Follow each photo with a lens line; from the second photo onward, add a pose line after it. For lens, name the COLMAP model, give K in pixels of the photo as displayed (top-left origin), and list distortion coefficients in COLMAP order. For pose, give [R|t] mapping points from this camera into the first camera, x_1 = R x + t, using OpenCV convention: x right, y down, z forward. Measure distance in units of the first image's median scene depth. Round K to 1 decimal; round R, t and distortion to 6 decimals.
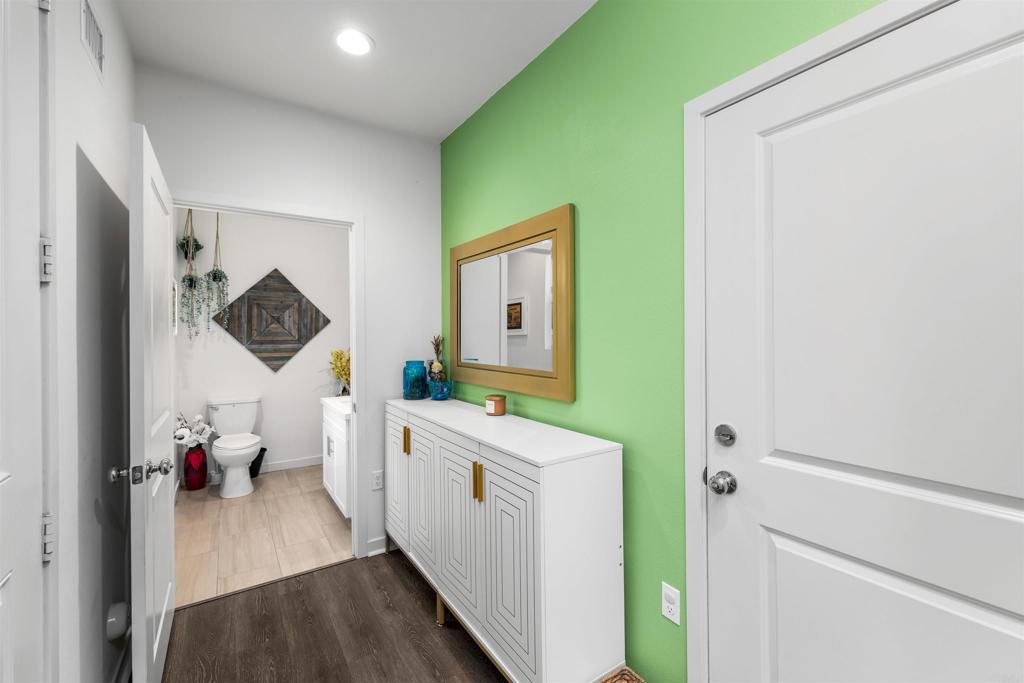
lens RADIAL K [[416.7, 0, 508.5], [0, 416.7, 337.4], [0, 0, 1]] dist [0.003814, 0.001026]
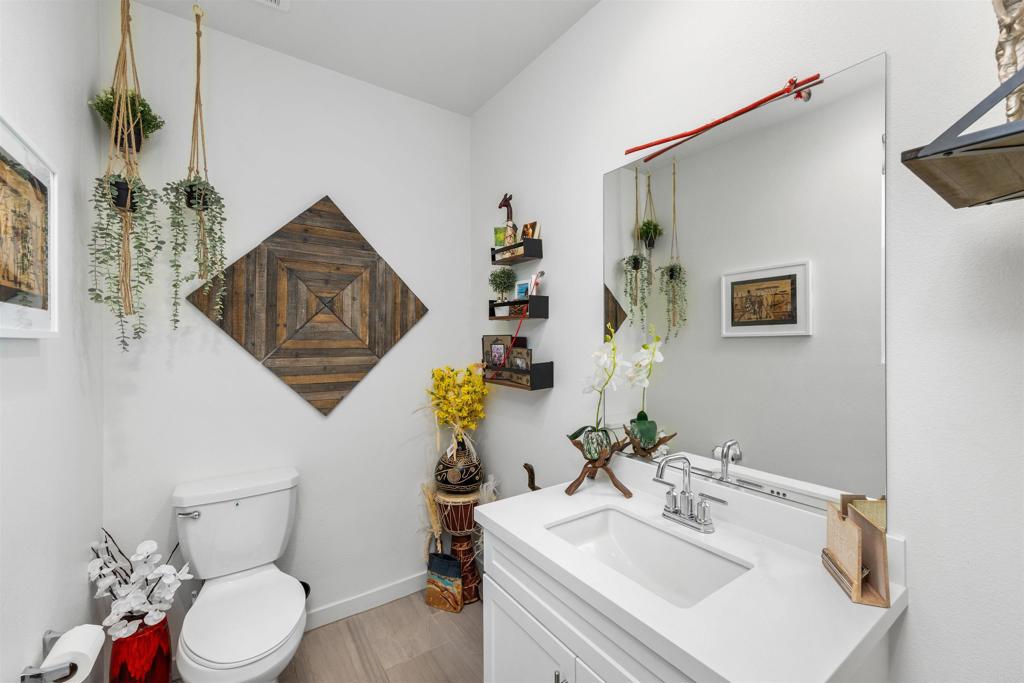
lens RADIAL K [[416.7, 0, 515.9], [0, 416.7, 339.8], [0, 0, 1]] dist [0.003814, 0.001026]
pose [[0.999810, -0.002489, 0.019308, -0.362098], [0.002560, 0.999990, -0.003657, -0.000583], [-0.019299, 0.003706, 0.999807, 0.538669]]
